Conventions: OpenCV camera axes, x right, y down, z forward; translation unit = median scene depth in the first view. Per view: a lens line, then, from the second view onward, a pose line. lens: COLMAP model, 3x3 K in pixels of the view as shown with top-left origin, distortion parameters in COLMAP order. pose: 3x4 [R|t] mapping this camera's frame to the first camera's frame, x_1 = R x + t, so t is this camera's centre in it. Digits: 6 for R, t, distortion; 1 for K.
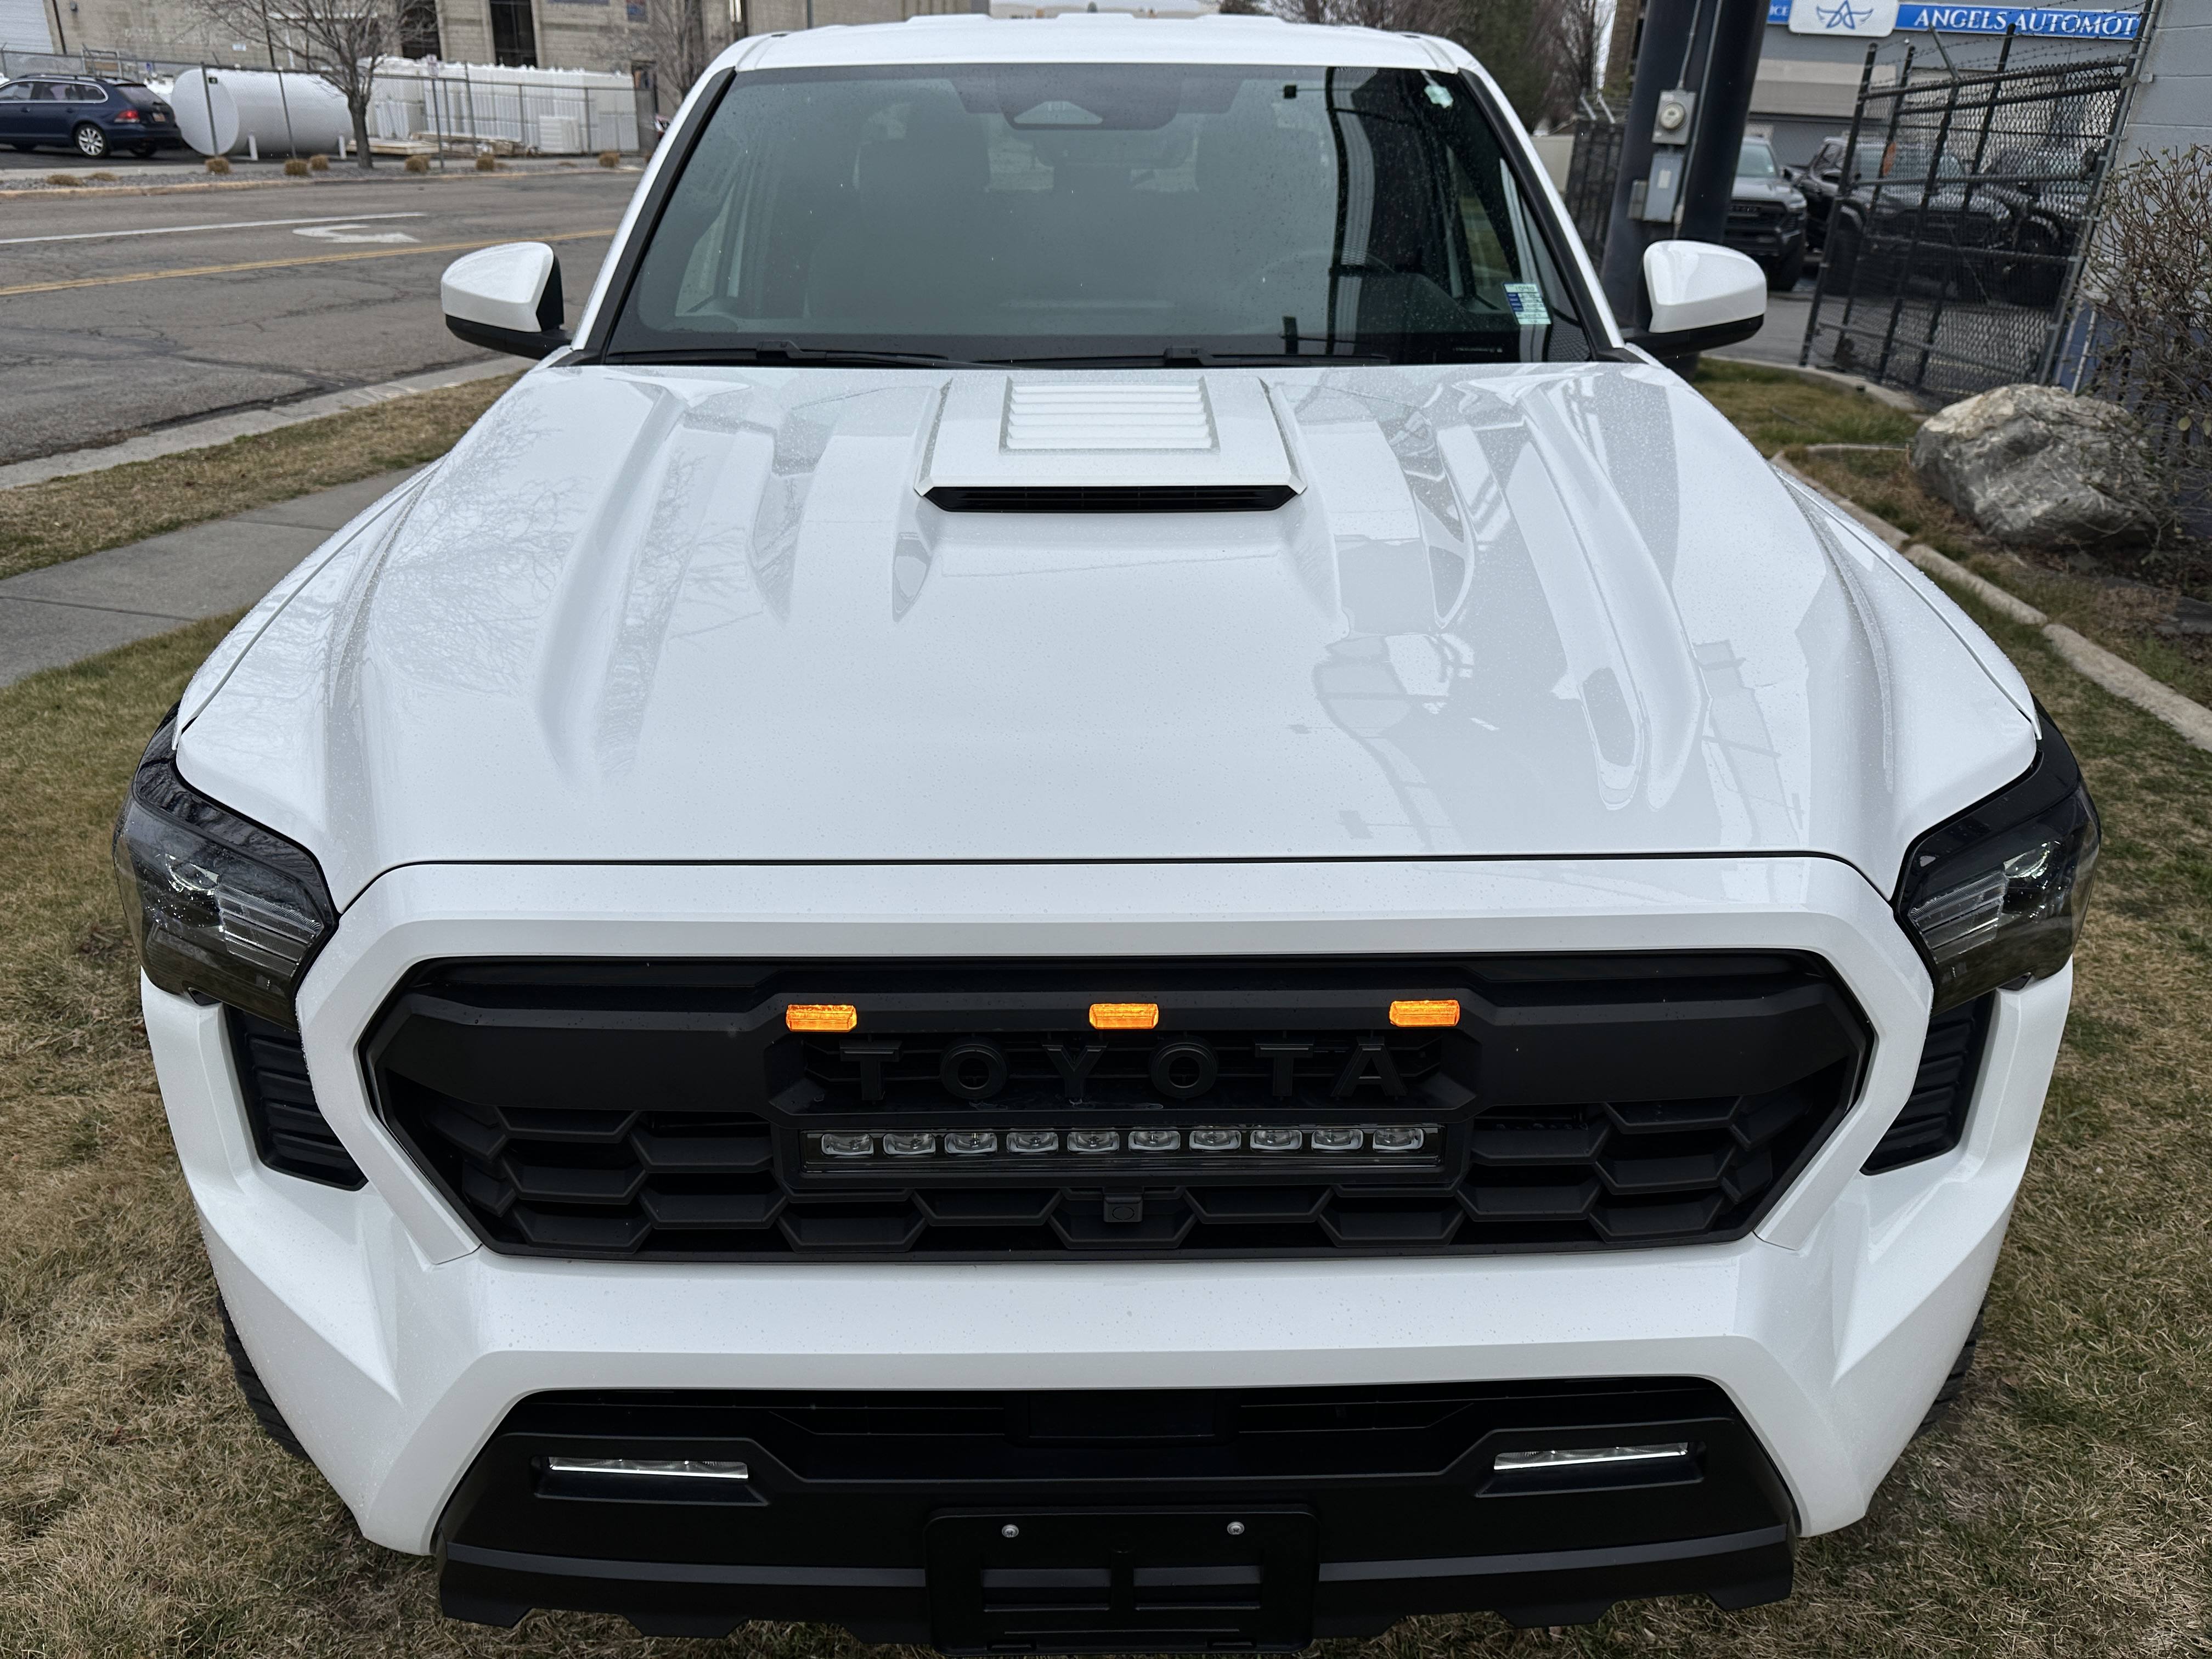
lens RADIAL K [[1570.7, 0, 1094.0], [0, 1570.7, 812.0], [0, 0, 1]] dist [0.042096, -0.049661]
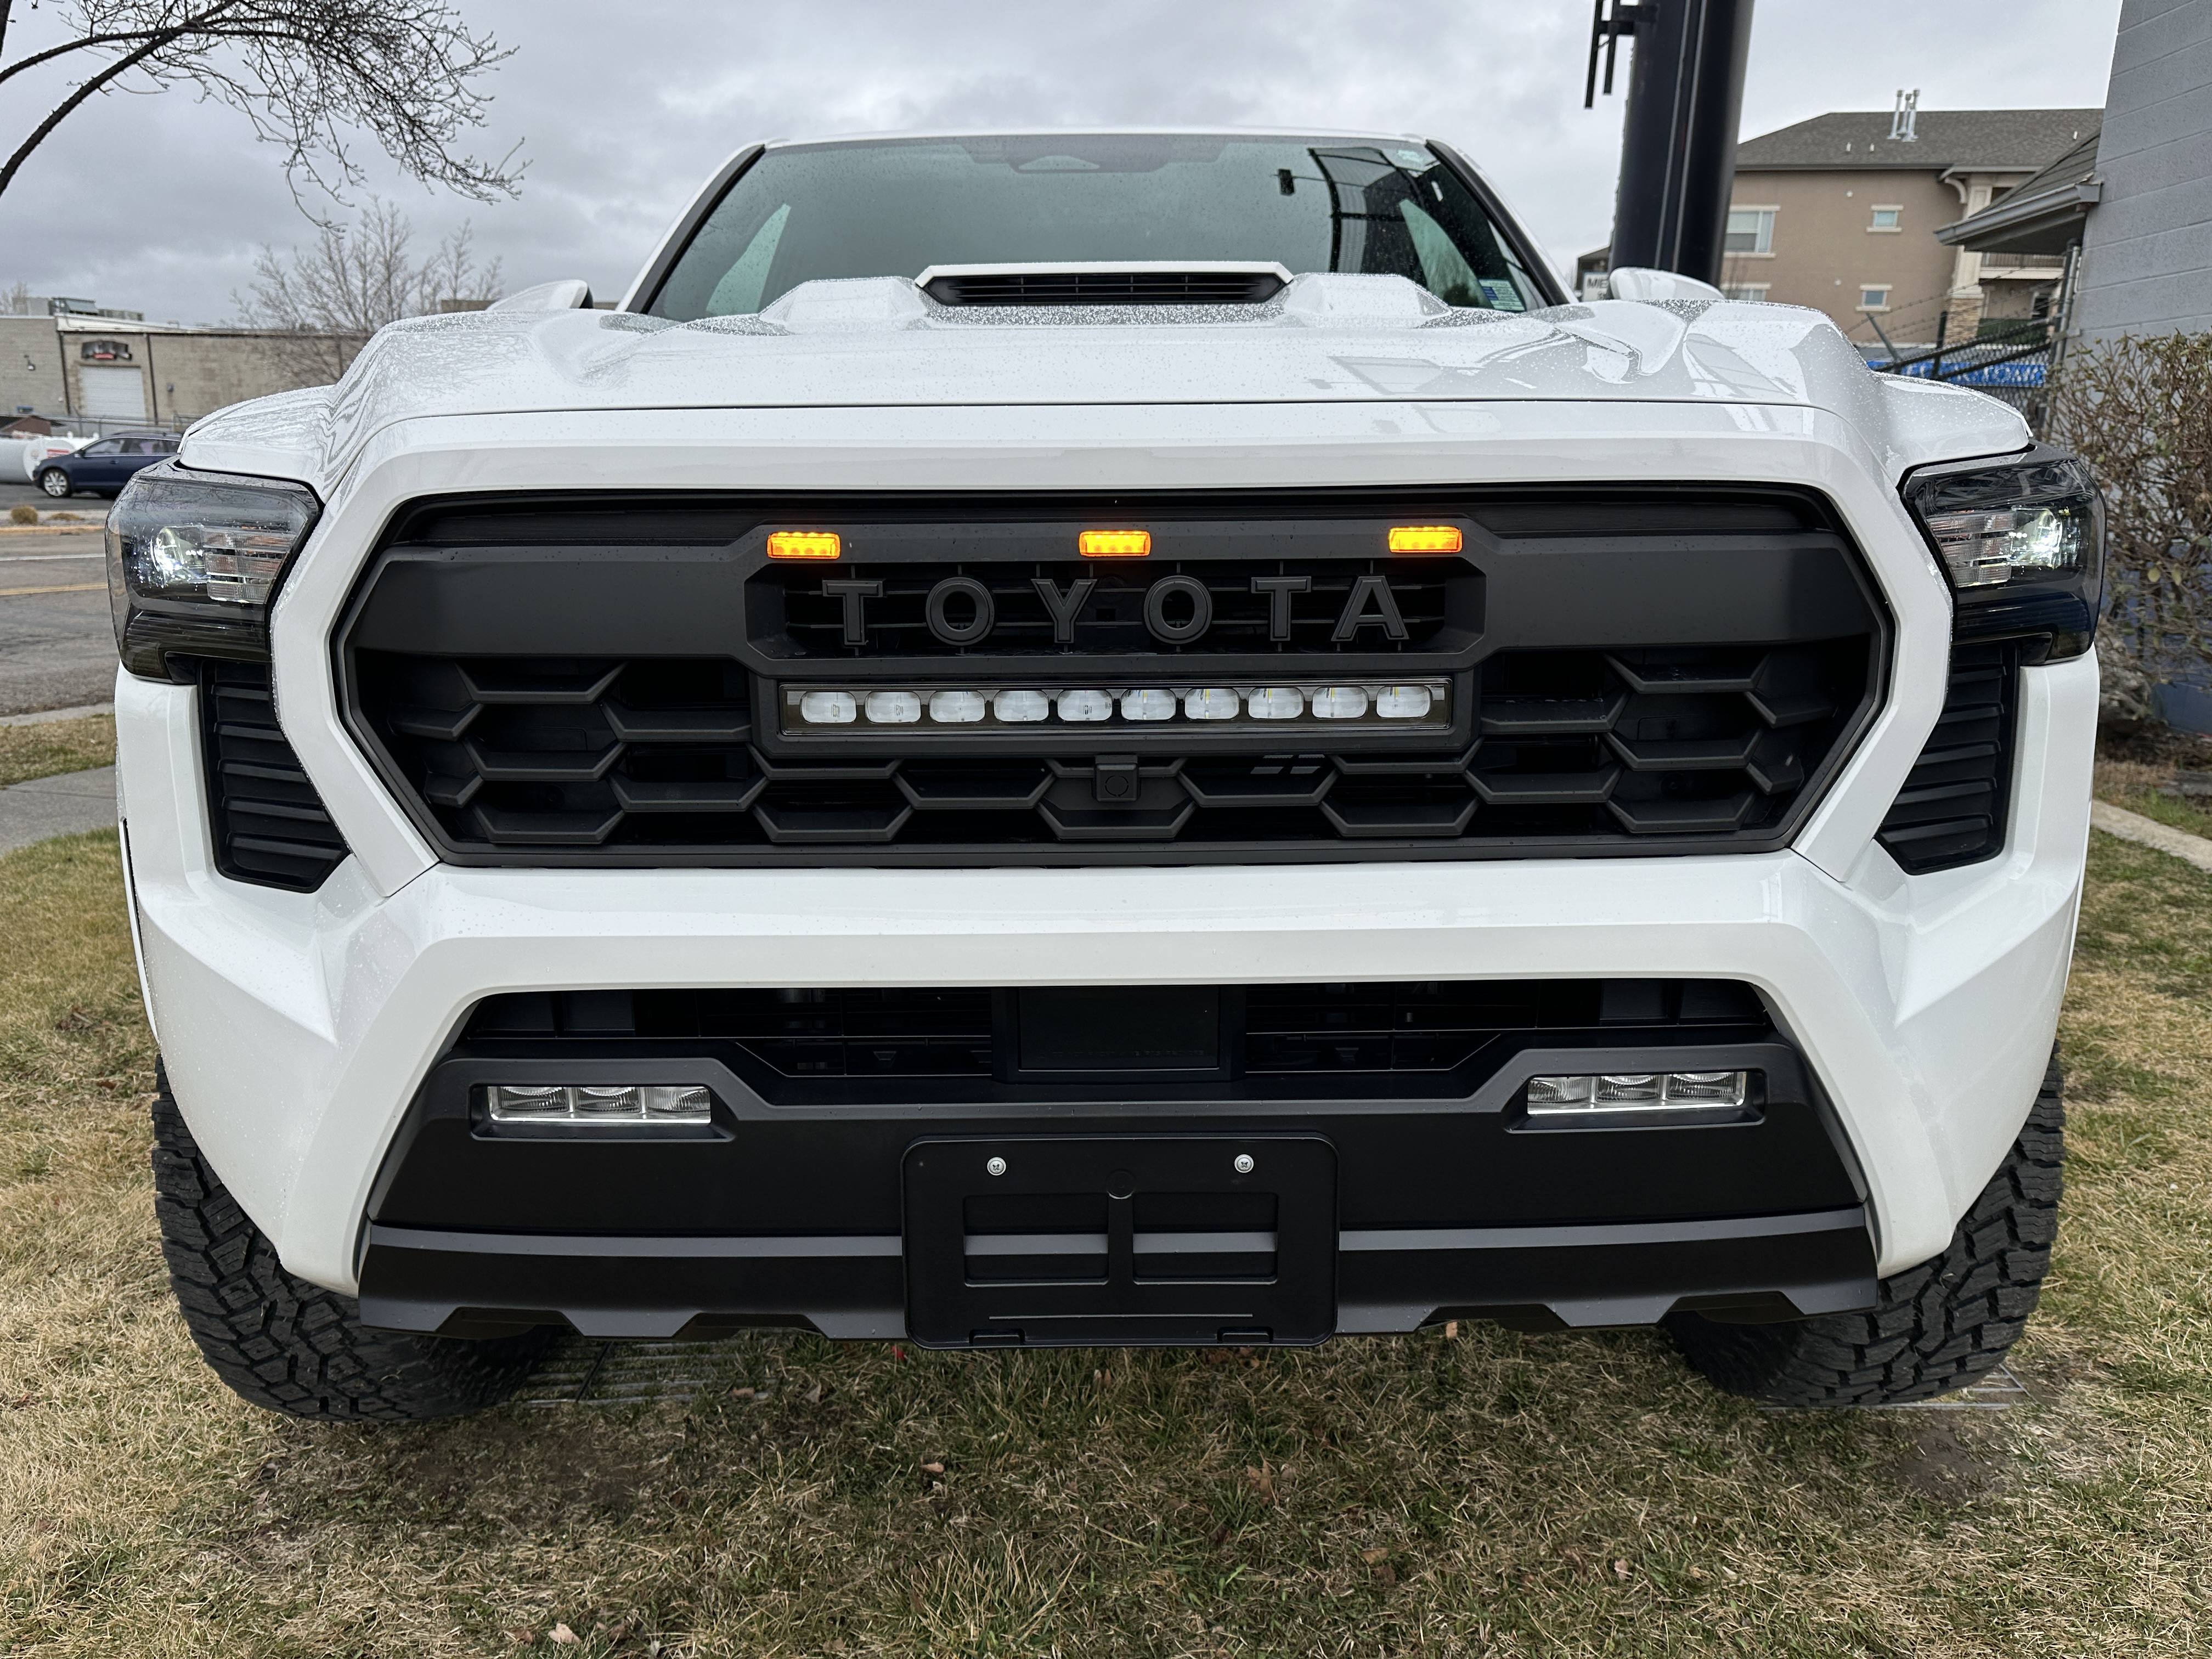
lens RADIAL K [[1570.7, 0, 1093.1], [0, 1570.7, 950.7], [0, 0, 1]] dist [0.042096, -0.049661]
pose [[0.999942, -0.005739, -0.009113, 0.007940], [0.003601, 0.975669, -0.219219, 0.357056], [0.010150, 0.219174, 0.975633, 0.063103]]
